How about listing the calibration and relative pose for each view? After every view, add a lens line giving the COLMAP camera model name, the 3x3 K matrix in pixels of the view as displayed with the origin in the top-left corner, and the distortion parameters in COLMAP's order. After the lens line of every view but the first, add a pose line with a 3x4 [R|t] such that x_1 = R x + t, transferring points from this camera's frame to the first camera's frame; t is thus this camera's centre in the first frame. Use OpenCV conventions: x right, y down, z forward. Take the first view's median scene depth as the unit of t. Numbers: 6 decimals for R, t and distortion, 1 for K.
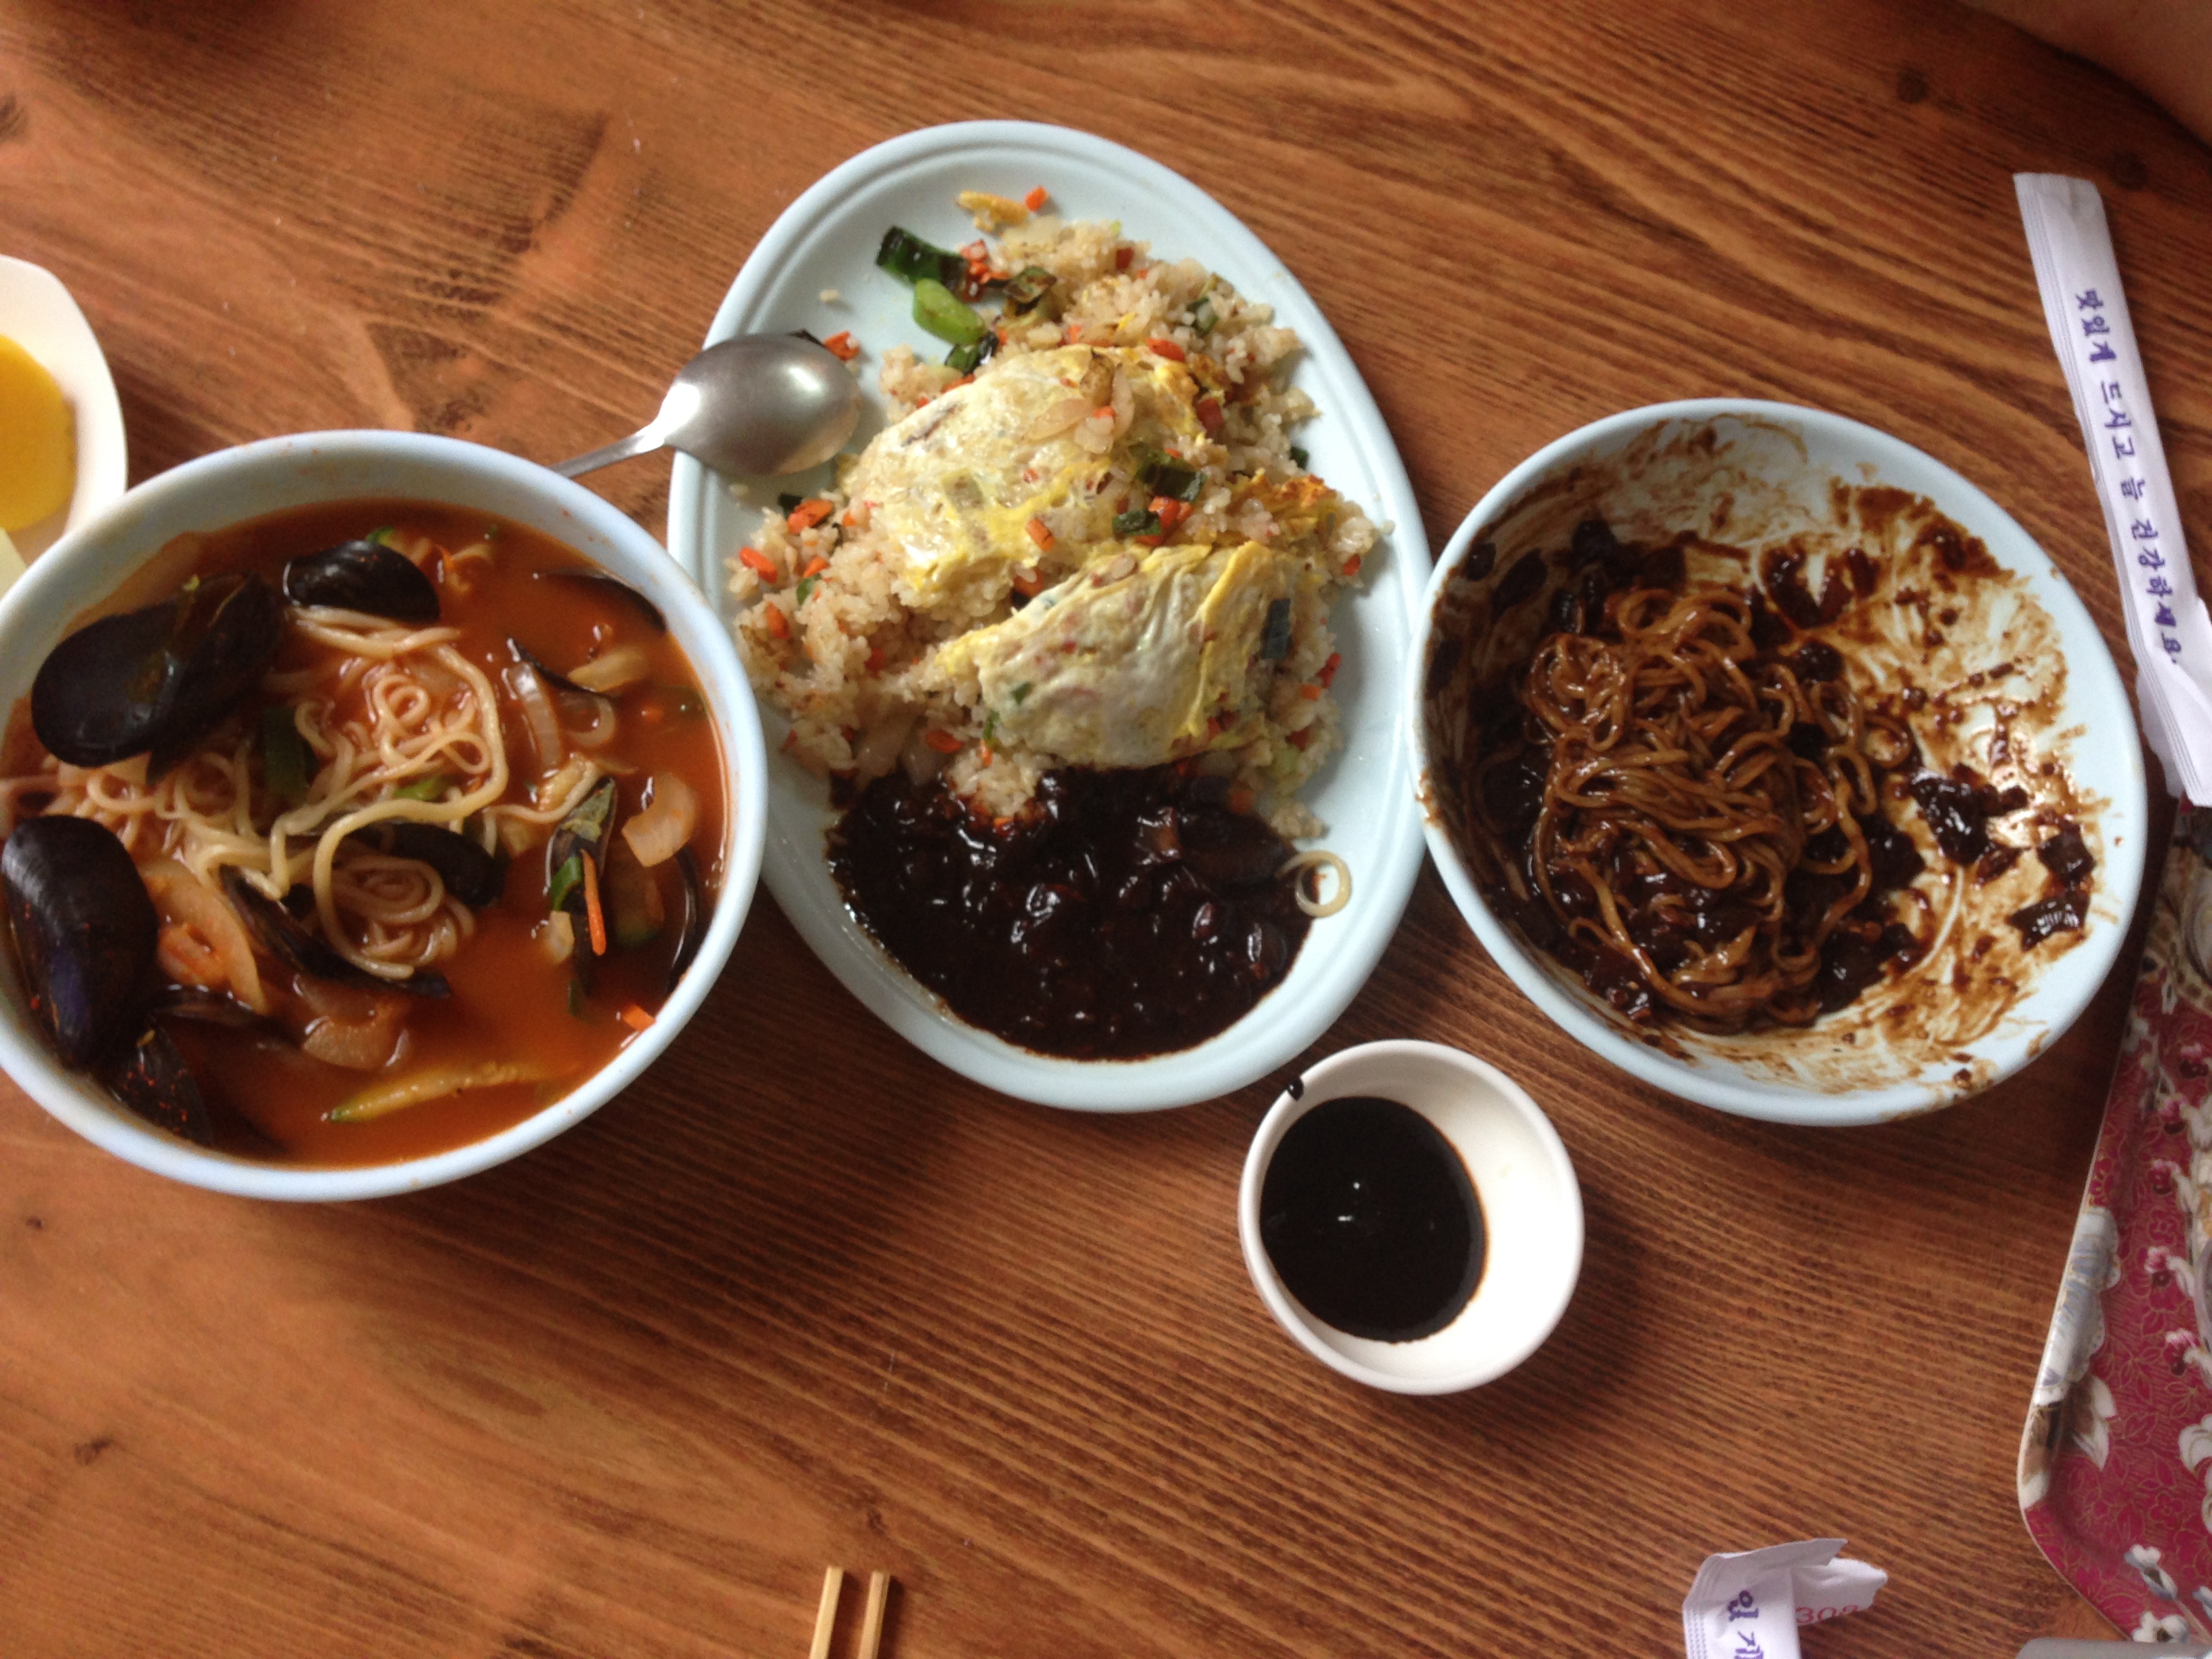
lens RADIAL K [[2024.8, 0, 1102.9], [0, 2024.8, 863.7], [0, 0, 1]] dist [0.133819, -0.274389]
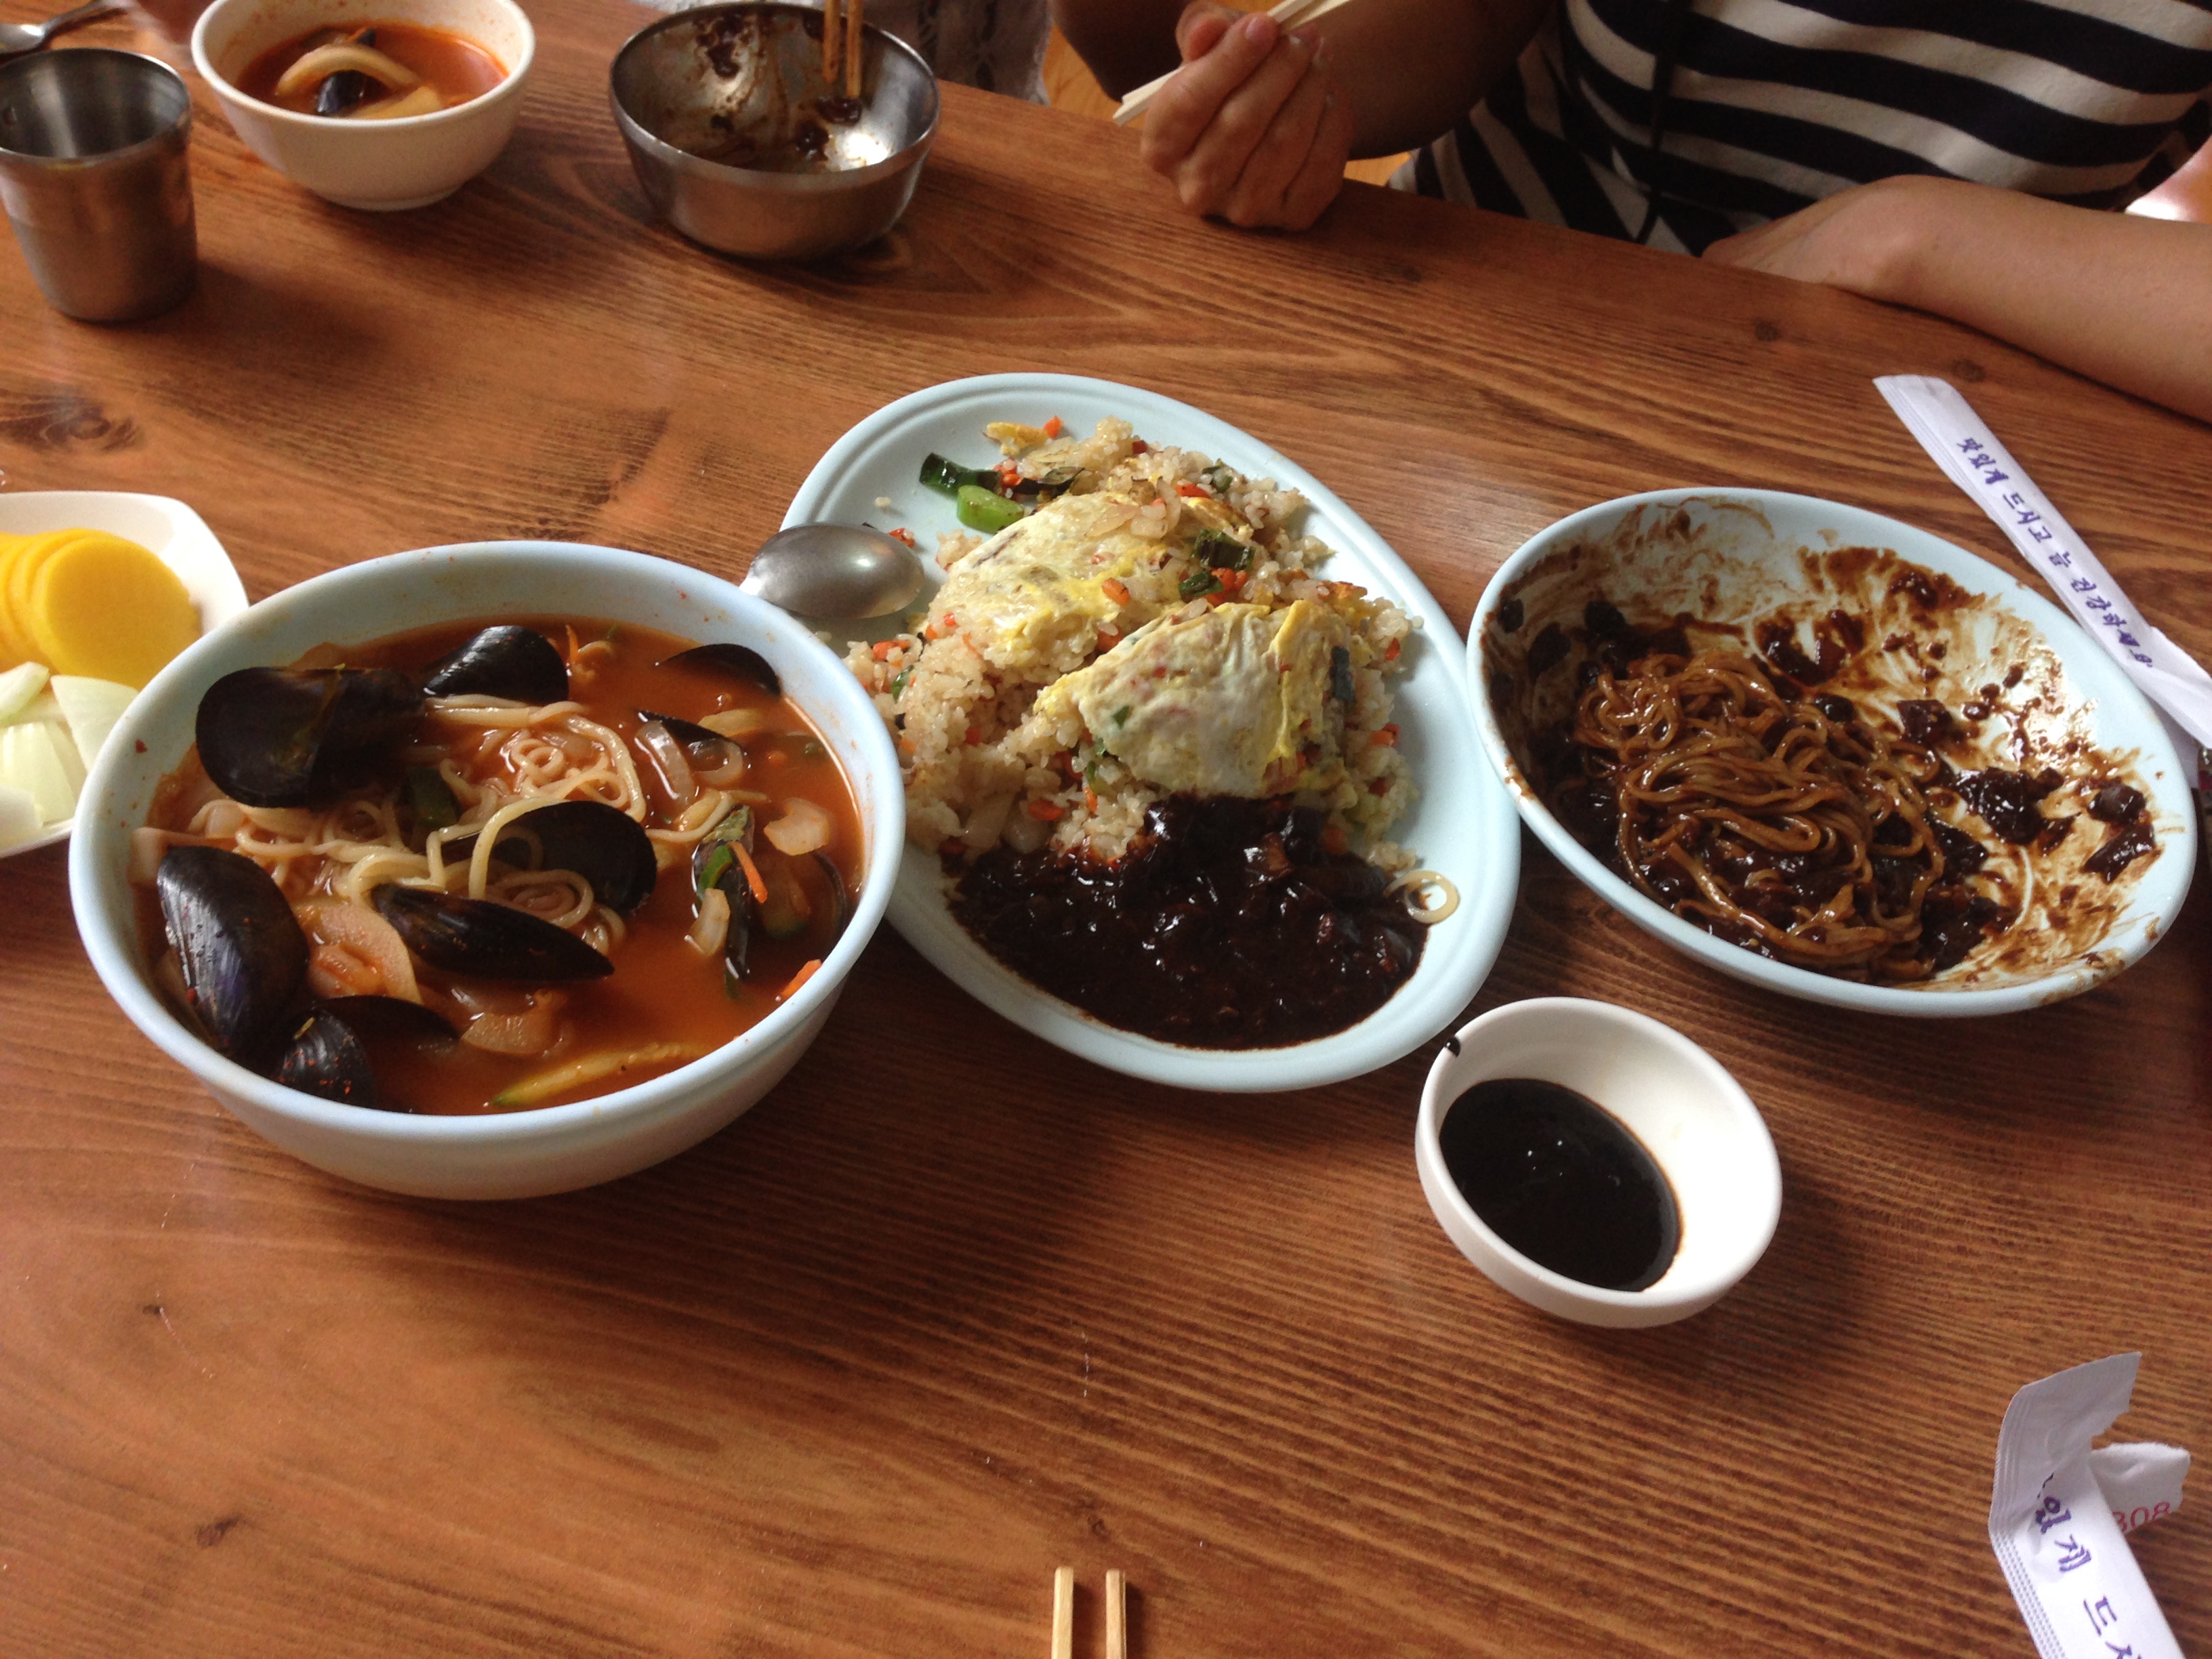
lens RADIAL K [[2024.8, 0, 1102.9], [0, 2024.8, 863.7], [0, 0, 1]] dist [0.133819, -0.274389]
pose [[0.990163, -0.118977, 0.073633, -0.133232], [0.138256, 0.912856, -0.384160, 0.379830], [-0.021510, 0.390561, 0.920326, 0.060006]]
